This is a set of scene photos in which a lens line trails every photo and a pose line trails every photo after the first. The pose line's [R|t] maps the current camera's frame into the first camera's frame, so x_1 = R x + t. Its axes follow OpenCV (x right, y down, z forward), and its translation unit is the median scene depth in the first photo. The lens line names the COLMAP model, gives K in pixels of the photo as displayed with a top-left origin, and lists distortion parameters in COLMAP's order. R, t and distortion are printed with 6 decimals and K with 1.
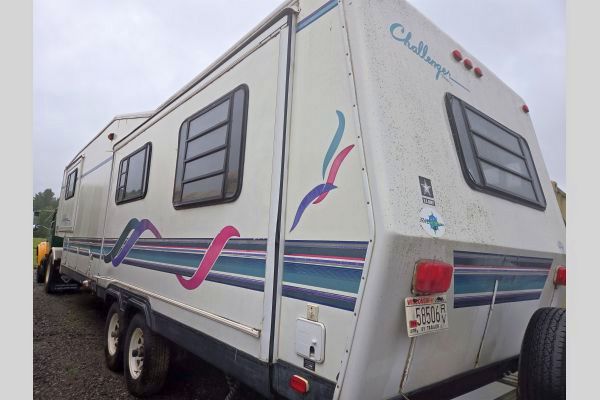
lens RADIAL K [[356.7, 0, 295.2], [0, 356.7, 197.4], [0, 0, 1]] dist [0.006798, 0.000095]
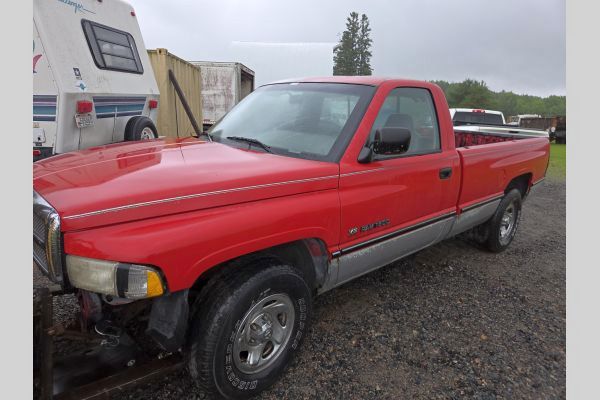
lens RADIAL K [[356.7, 0, 295.2], [0, 356.7, 197.4], [0, 0, 1]] dist [0.006798, 0.000095]
pose [[0.684981, -0.245419, 0.685982, -0.549376], [-0.077641, 0.911606, 0.403666, -0.367866], [-0.724412, -0.329764, 0.605378, -2.002914]]
